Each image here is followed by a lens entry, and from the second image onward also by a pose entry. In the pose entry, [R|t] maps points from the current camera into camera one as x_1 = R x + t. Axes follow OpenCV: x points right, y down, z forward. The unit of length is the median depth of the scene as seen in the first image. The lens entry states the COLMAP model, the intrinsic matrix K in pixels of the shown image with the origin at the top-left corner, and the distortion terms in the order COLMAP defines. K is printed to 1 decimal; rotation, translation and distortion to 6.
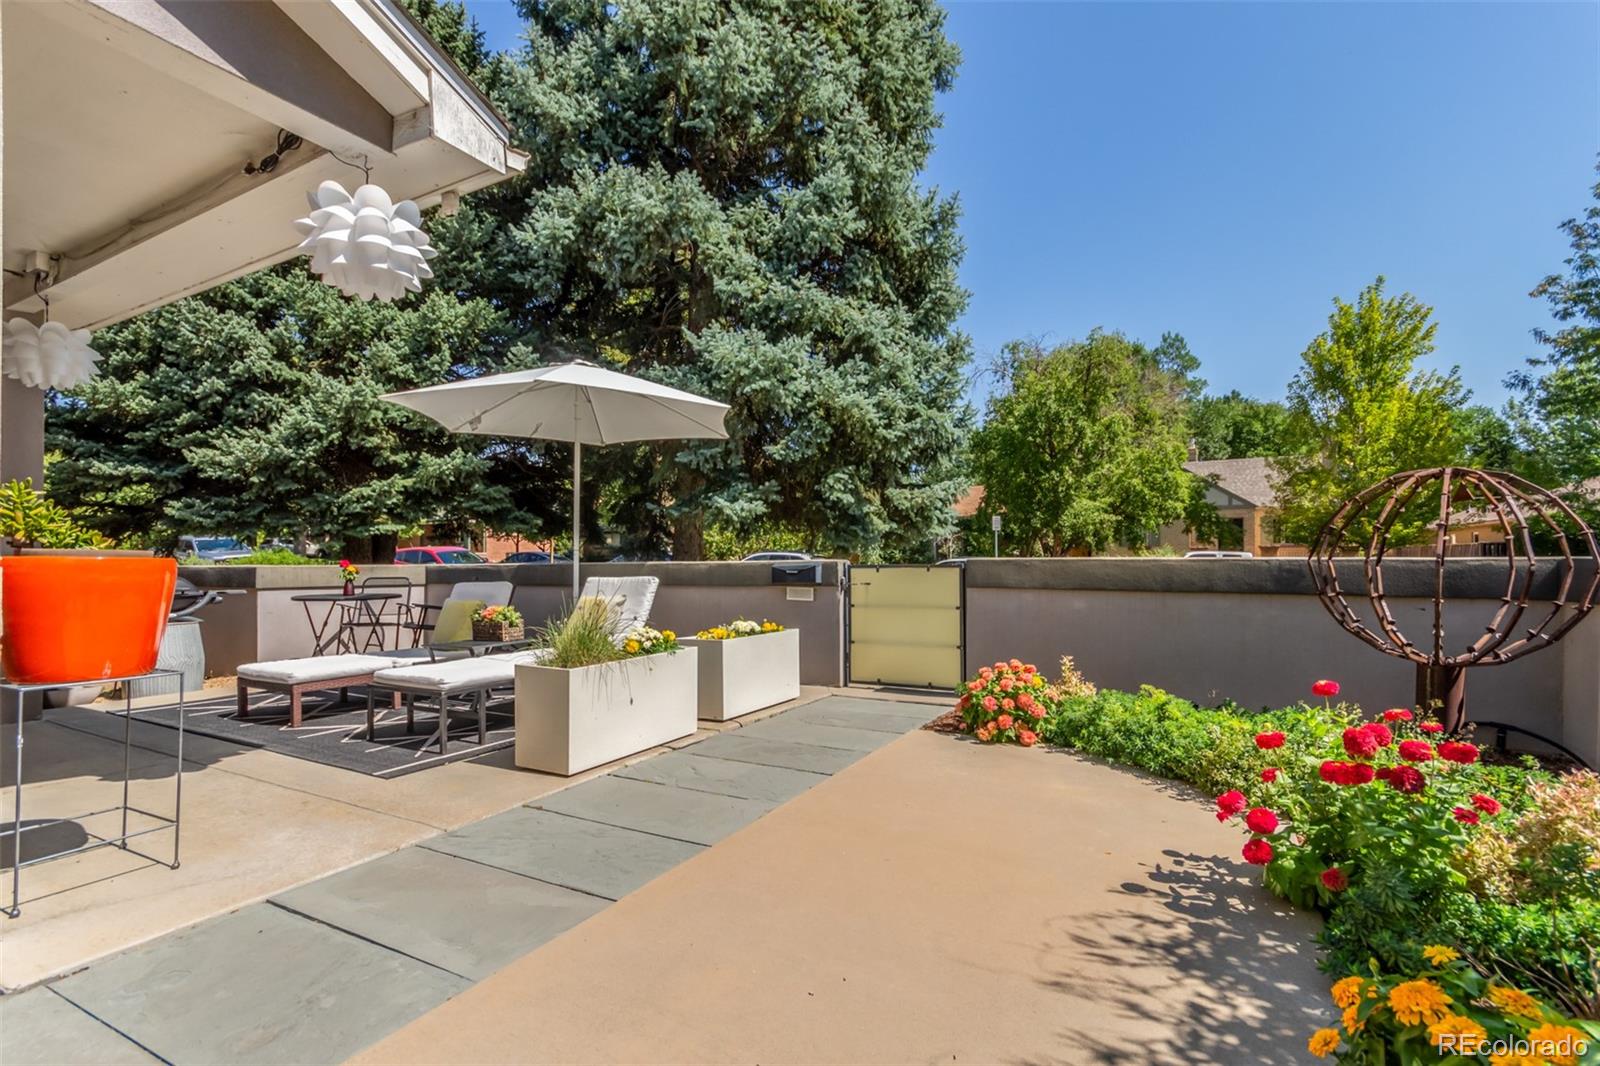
lens RADIAL K [[749.6, 0, 793.0], [0, 749.6, 545.6], [0, 0, 1]] dist [-0.002484, -0.001421]
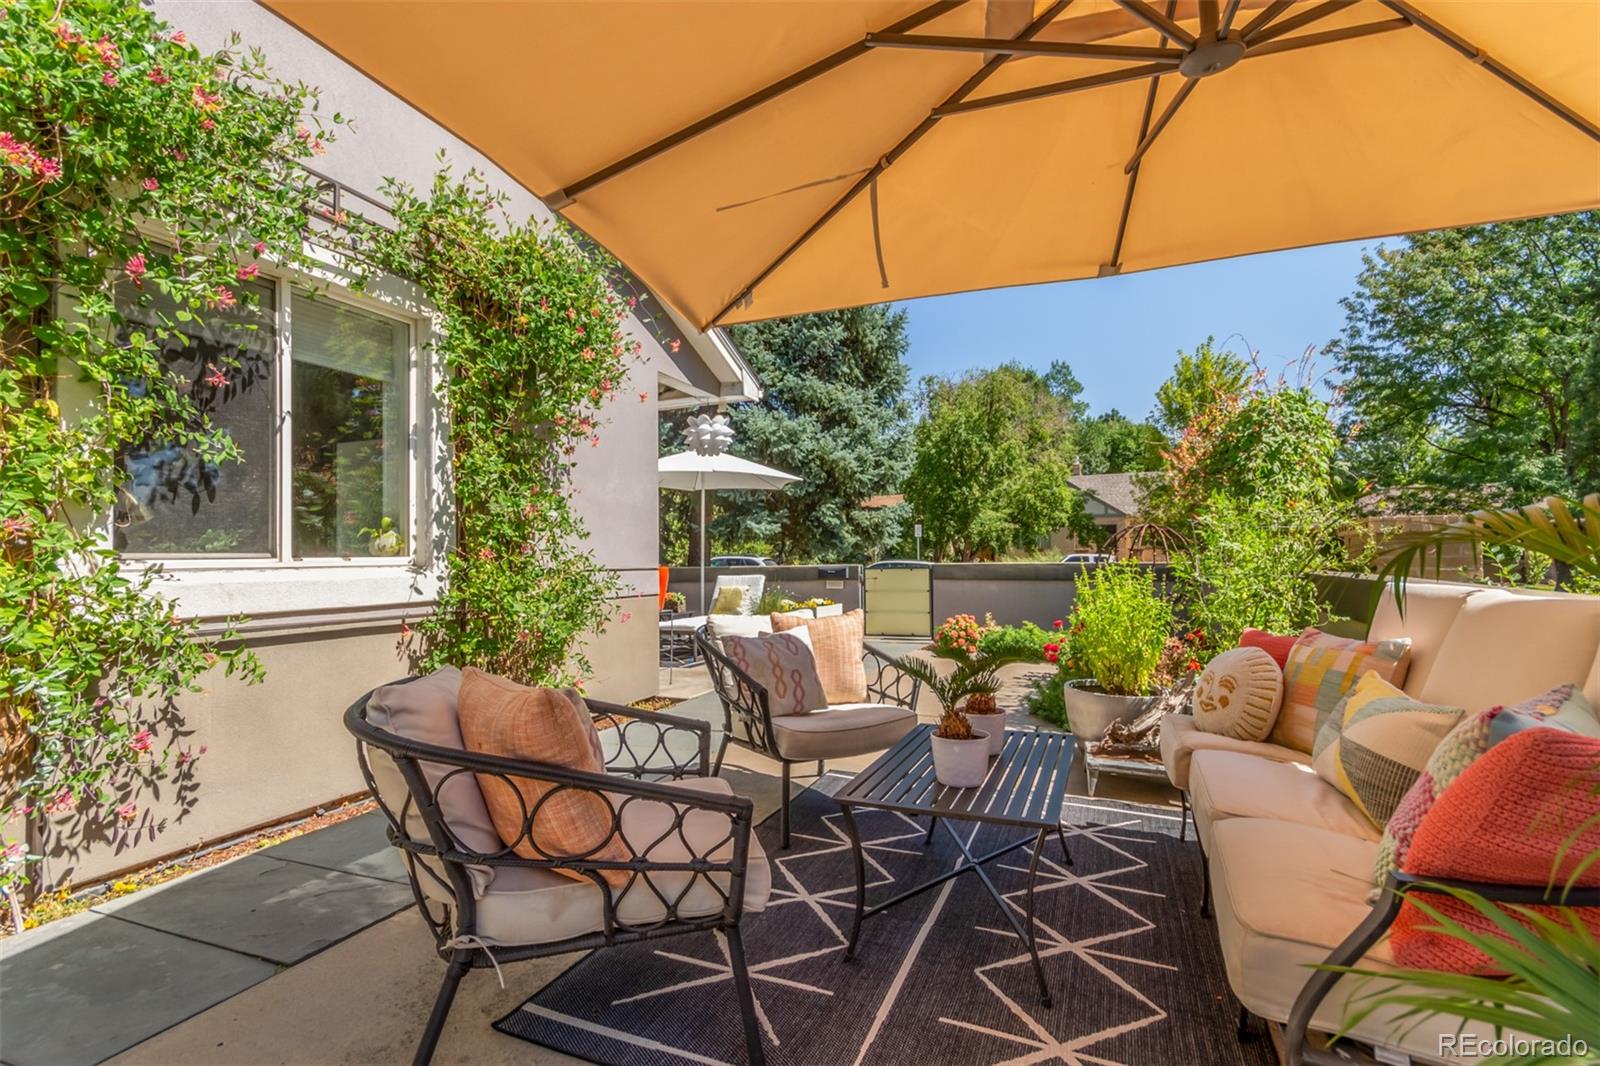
lens RADIAL K [[749.6, 0, 800.8], [0, 749.6, 525.4], [0, 0, 1]] dist [-0.002484, -0.001421]
pose [[0.991811, -0.000069, 0.127717, -0.066099], [0.003732, 0.999589, -0.028440, -0.005178], [-0.127662, 0.028684, 0.991403, -0.158444]]
